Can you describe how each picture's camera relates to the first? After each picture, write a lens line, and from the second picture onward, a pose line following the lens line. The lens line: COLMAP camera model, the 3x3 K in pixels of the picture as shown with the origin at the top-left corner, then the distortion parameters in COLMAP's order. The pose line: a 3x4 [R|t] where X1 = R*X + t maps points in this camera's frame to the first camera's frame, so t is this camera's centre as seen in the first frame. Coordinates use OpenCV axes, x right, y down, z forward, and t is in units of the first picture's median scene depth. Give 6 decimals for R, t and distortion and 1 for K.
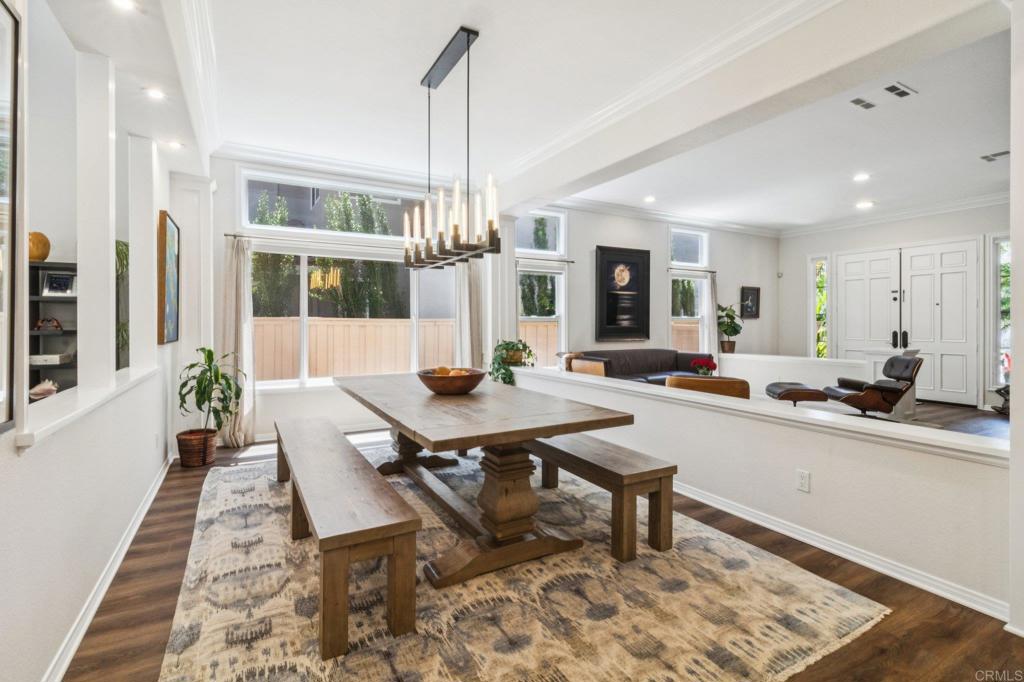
lens RADIAL K [[475.7, 0, 509.6], [0, 475.7, 330.6], [0, 0, 1]] dist [0.004673, -0.001451]
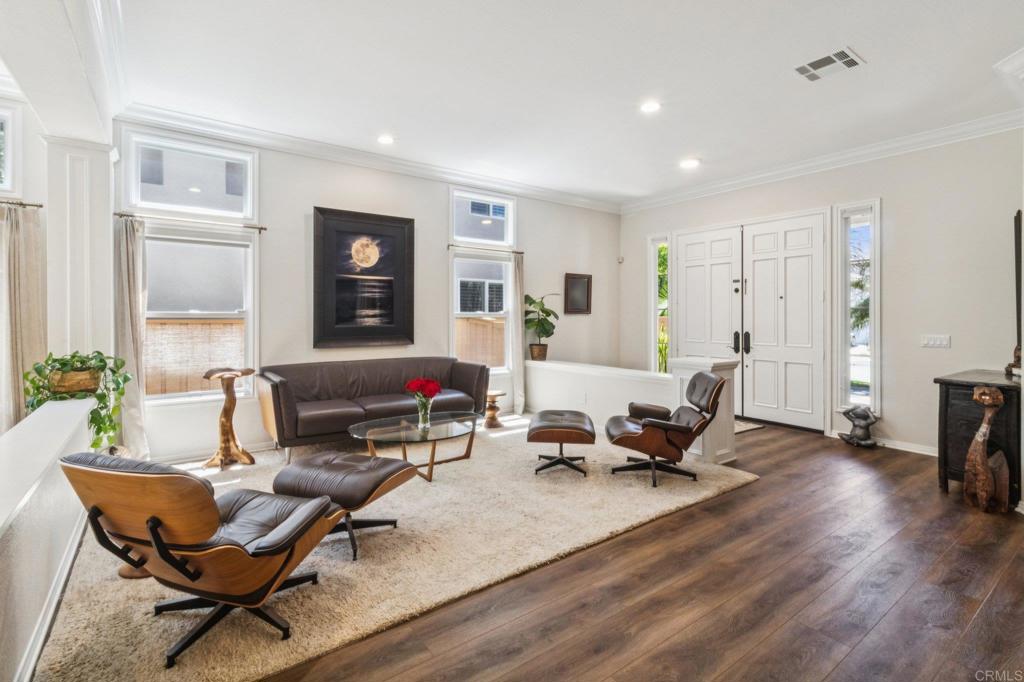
lens RADIAL K [[475.7, 0, 516.8], [0, 475.7, 322.0], [0, 0, 1]] dist [0.004673, -0.001451]
pose [[0.992496, 0.001601, 0.122267, 0.361077], [-0.001509, 0.999999, -0.000846, -0.013871], [-0.122268, 0.000655, 0.992497, 0.275167]]
